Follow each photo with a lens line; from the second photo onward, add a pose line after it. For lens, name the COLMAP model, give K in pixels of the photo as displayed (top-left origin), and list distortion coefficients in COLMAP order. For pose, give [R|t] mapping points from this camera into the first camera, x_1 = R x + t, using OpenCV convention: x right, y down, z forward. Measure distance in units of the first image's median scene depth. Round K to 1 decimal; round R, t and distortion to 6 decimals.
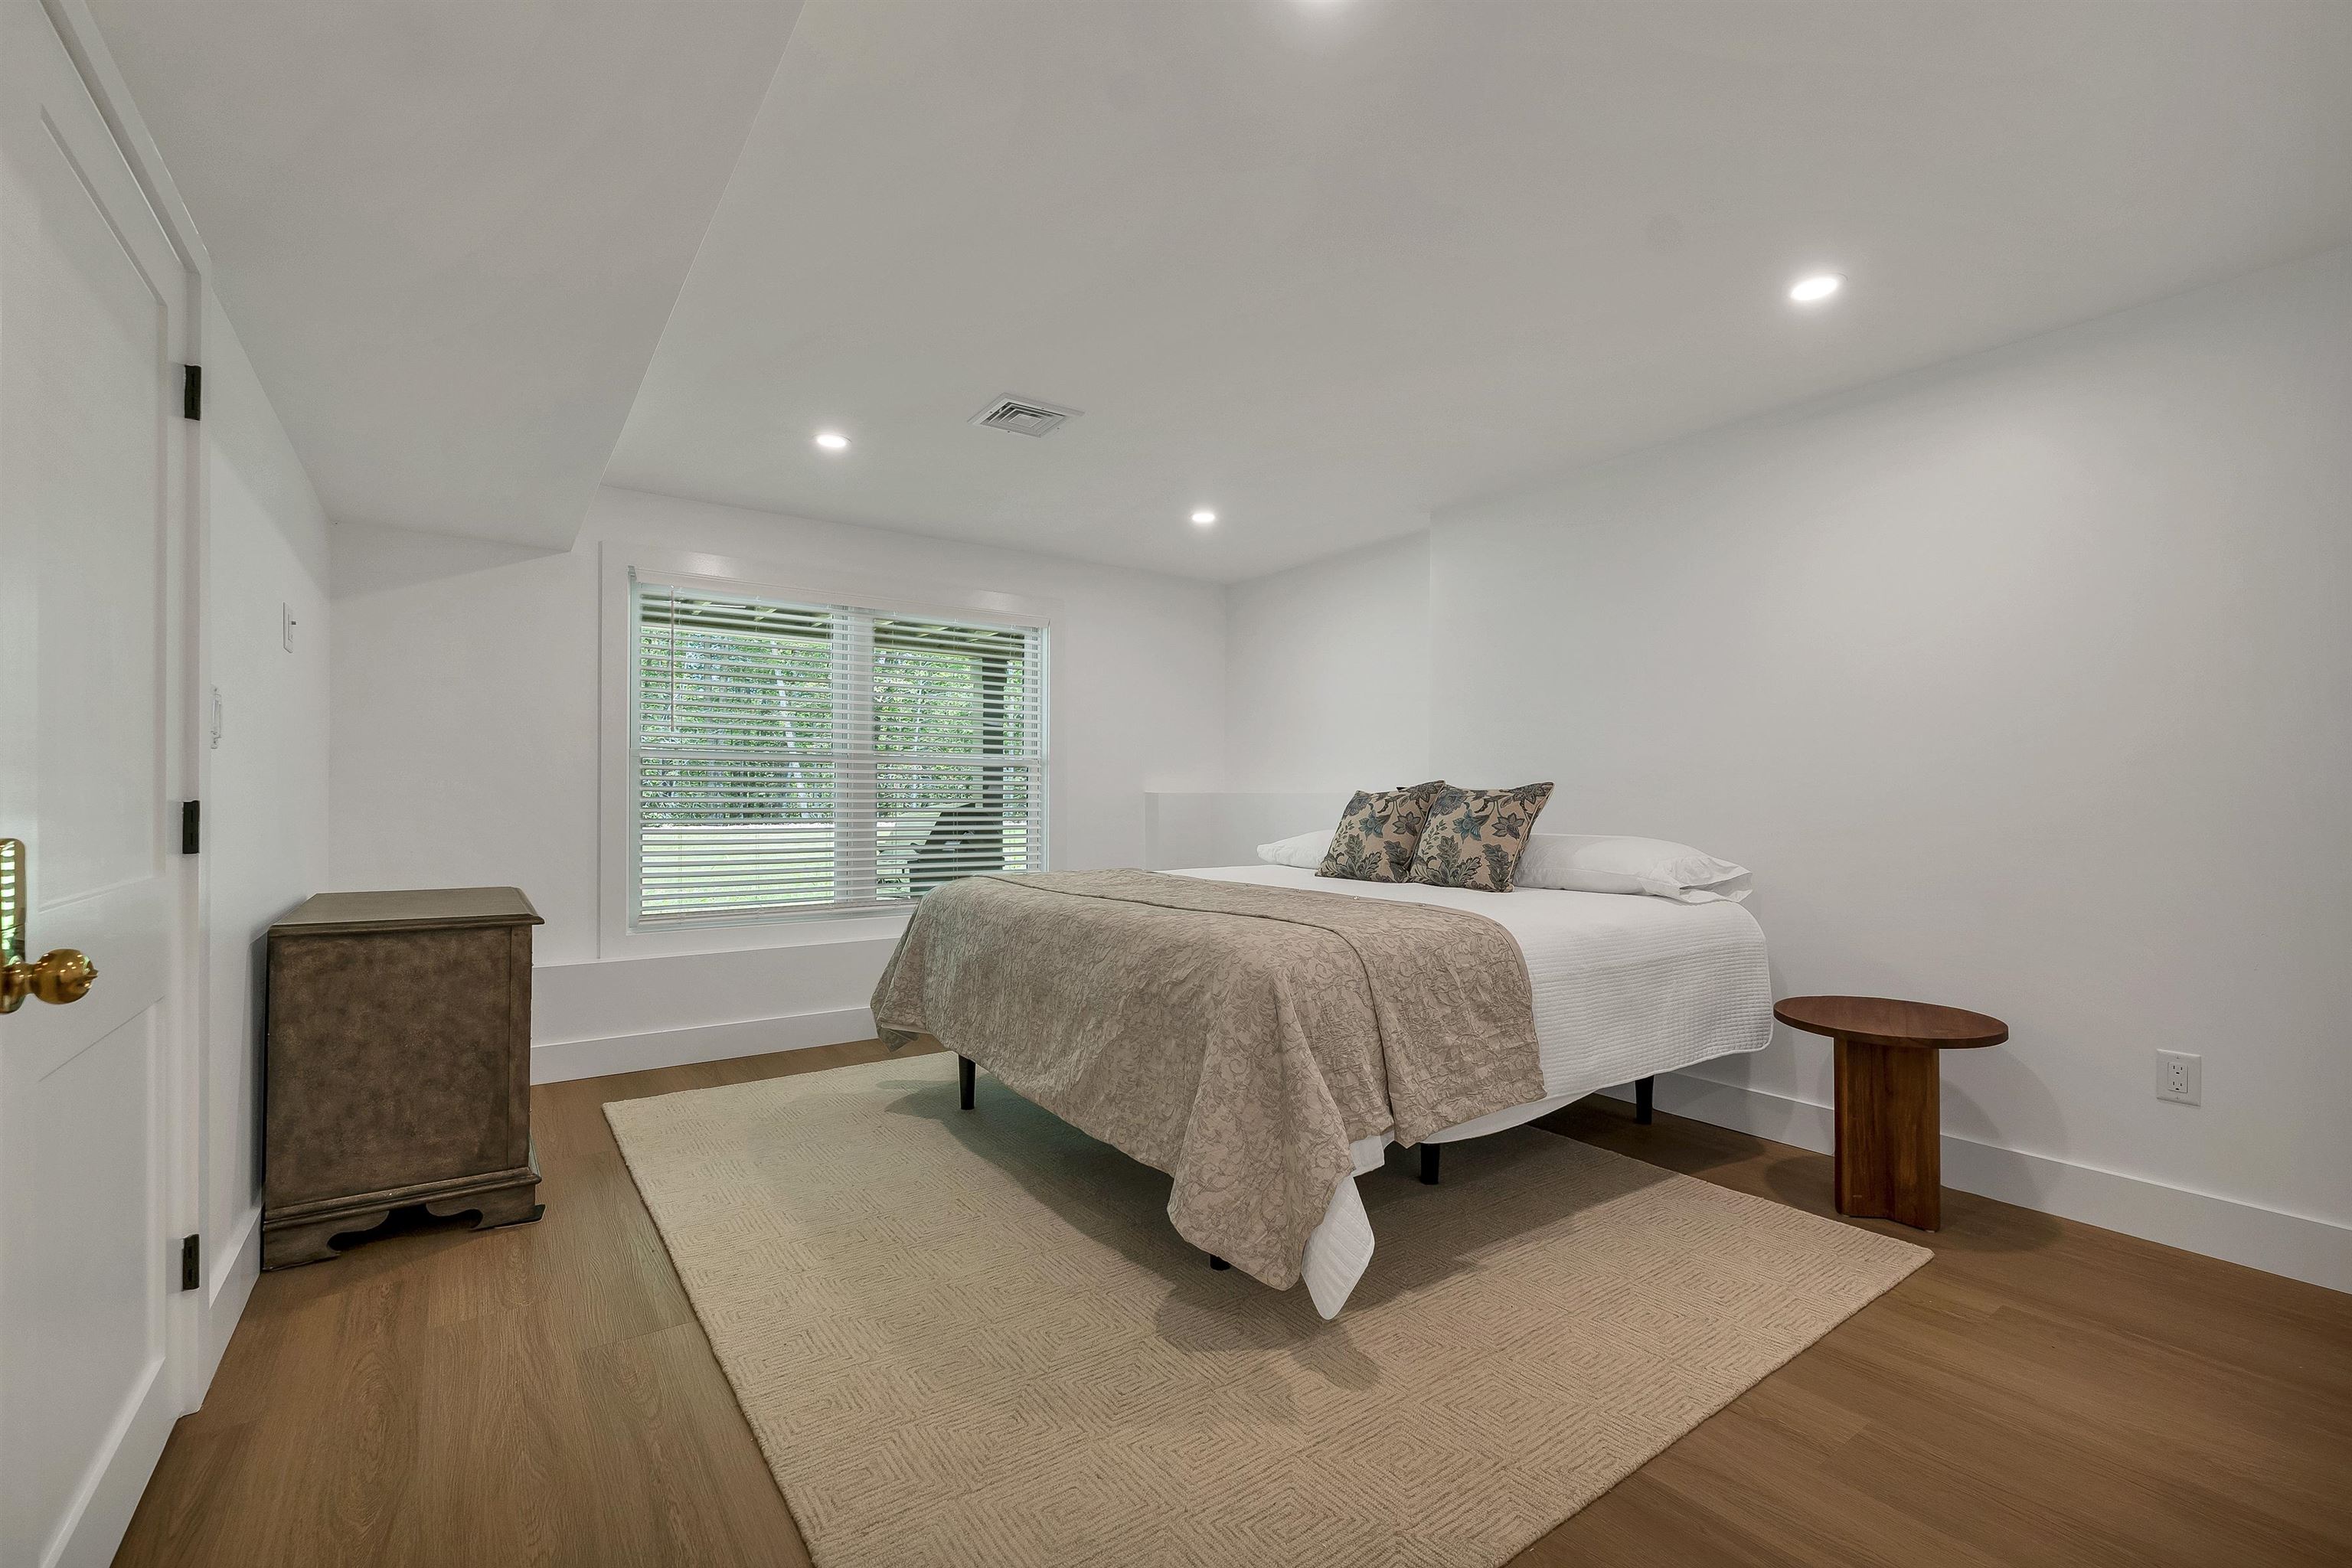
lens RADIAL K [[999.4, 0, 1169.4], [0, 999.4, 790.2], [0, 0, 1]] dist [0.005613, -0.000299]
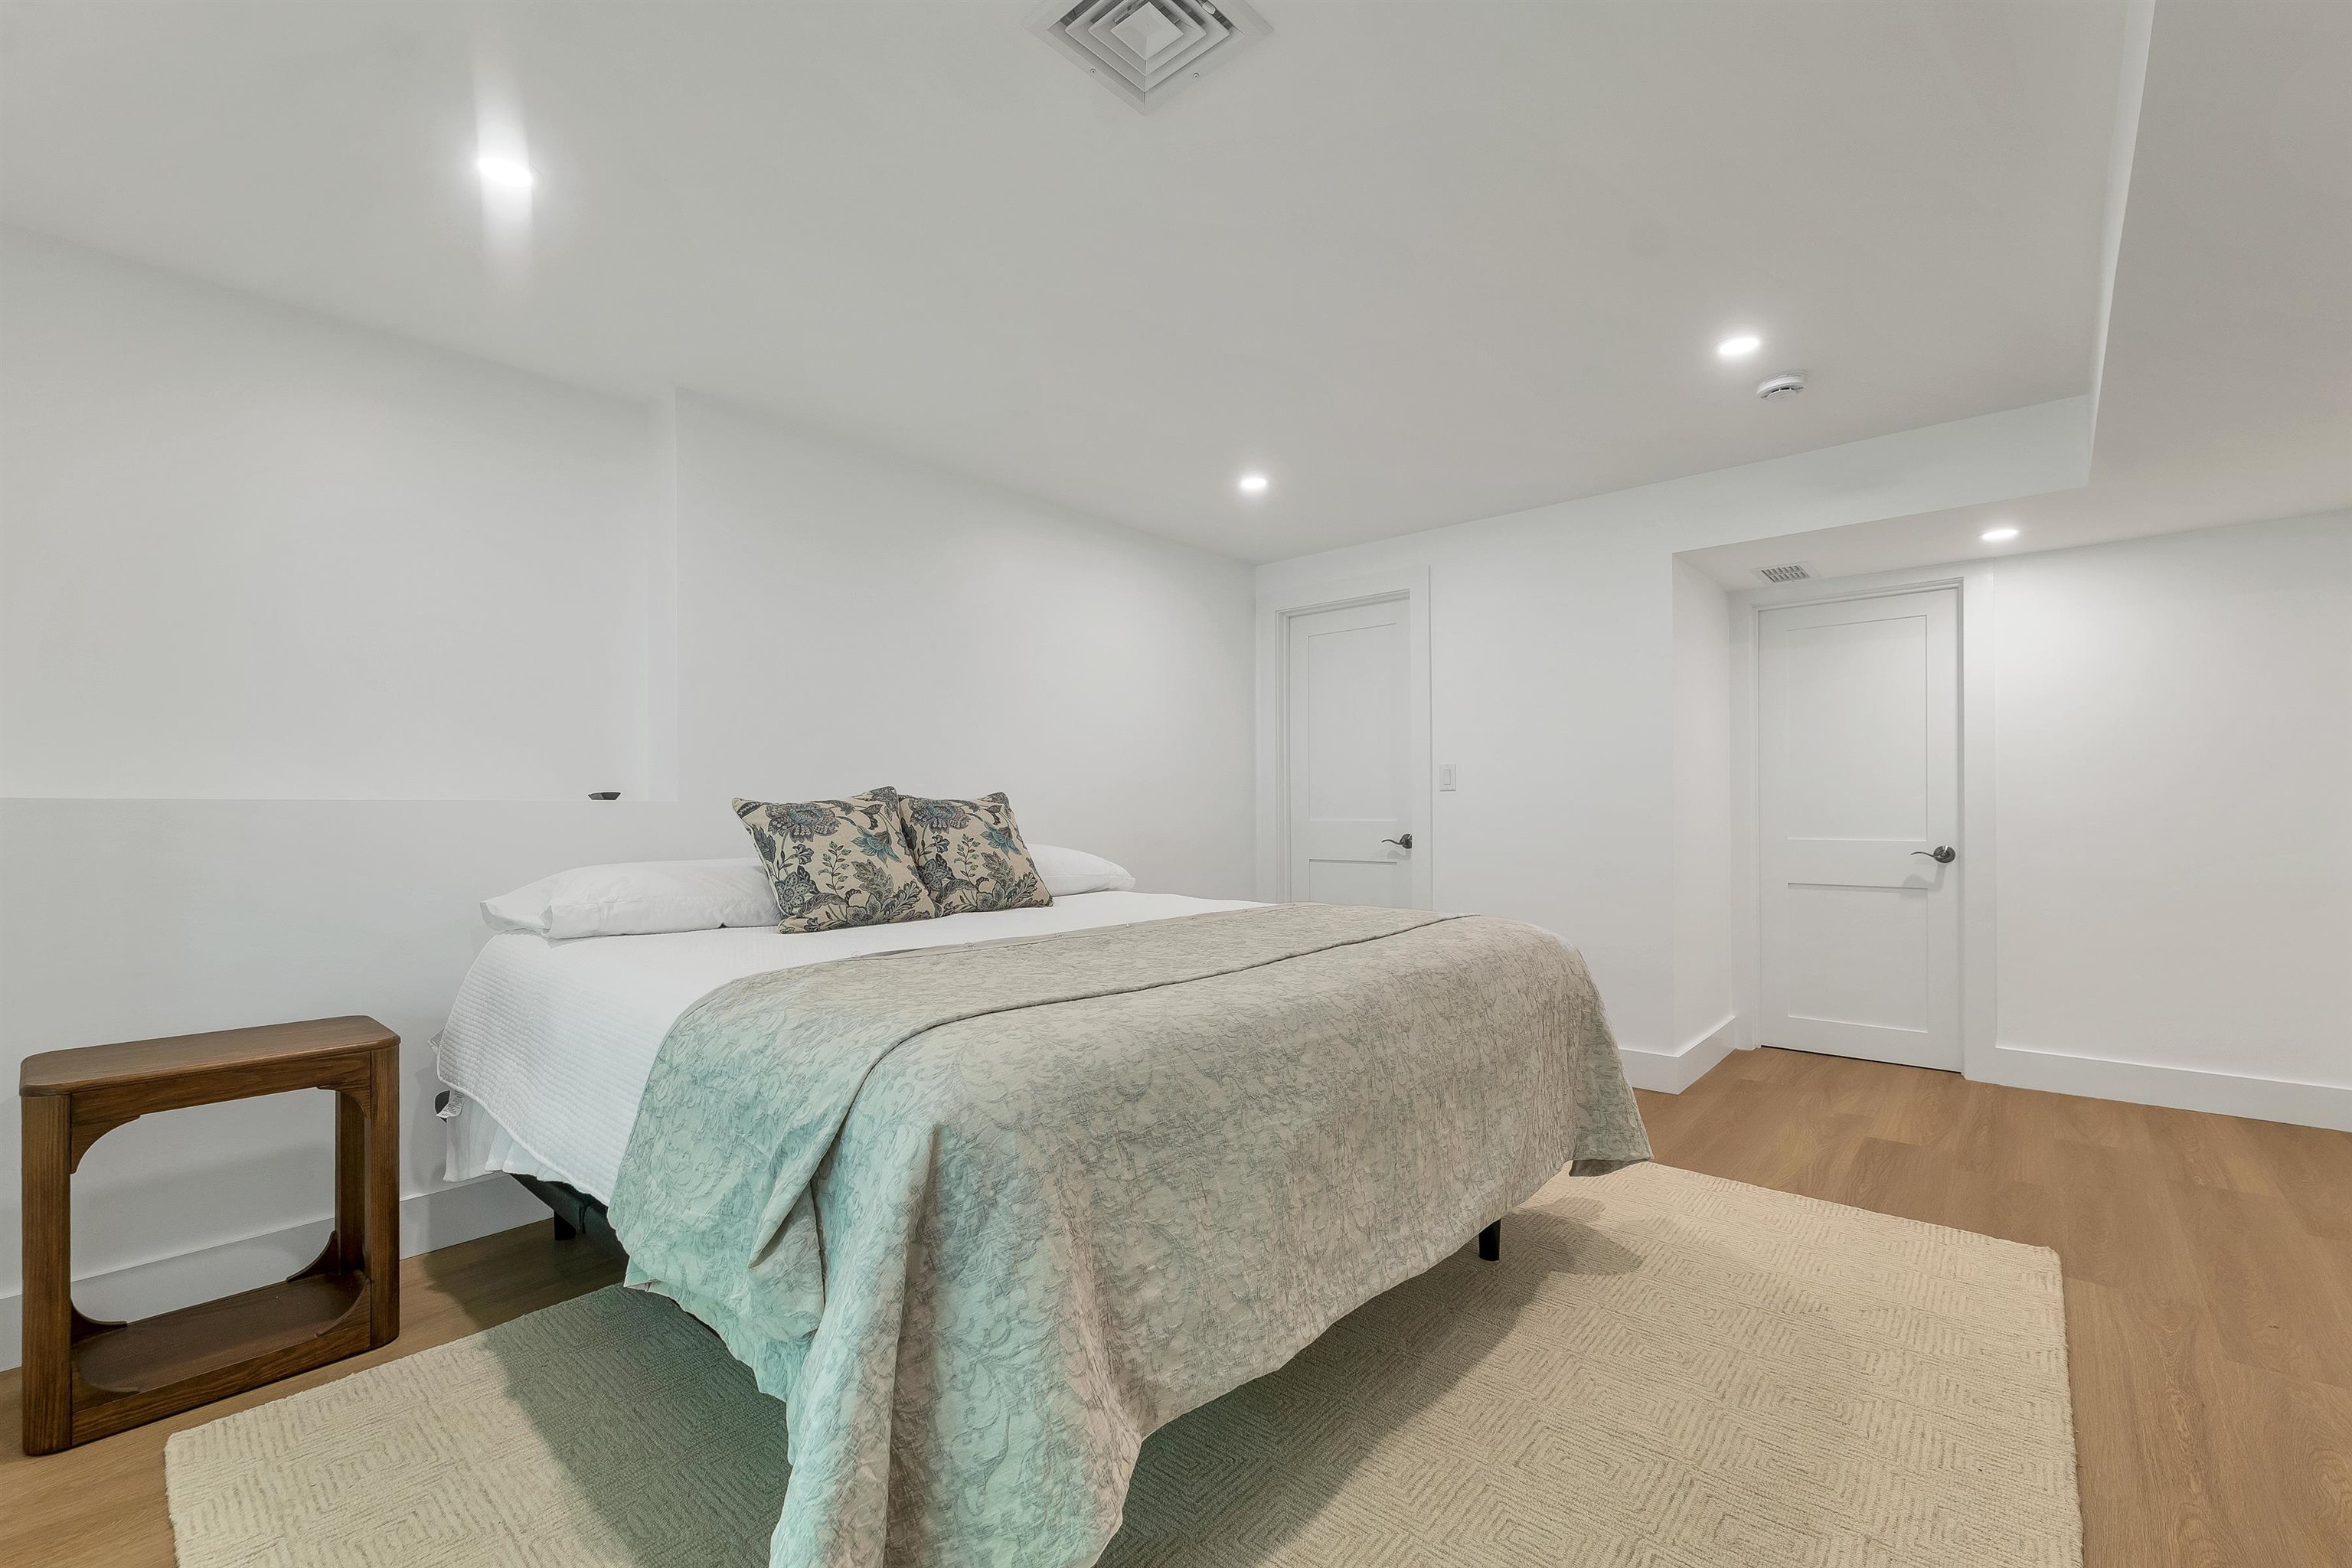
lens RADIAL K [[977.4, 0, 1169.7], [0, 977.4, 795.5], [0, 0, 1]] dist [-0.001360, 0.002895]
pose [[-0.226203, 0.010712, 0.974021, -0.634411], [-0.003773, 0.999922, -0.011873, 0.006664], [-0.974073, -0.006360, -0.226145, 1.137574]]
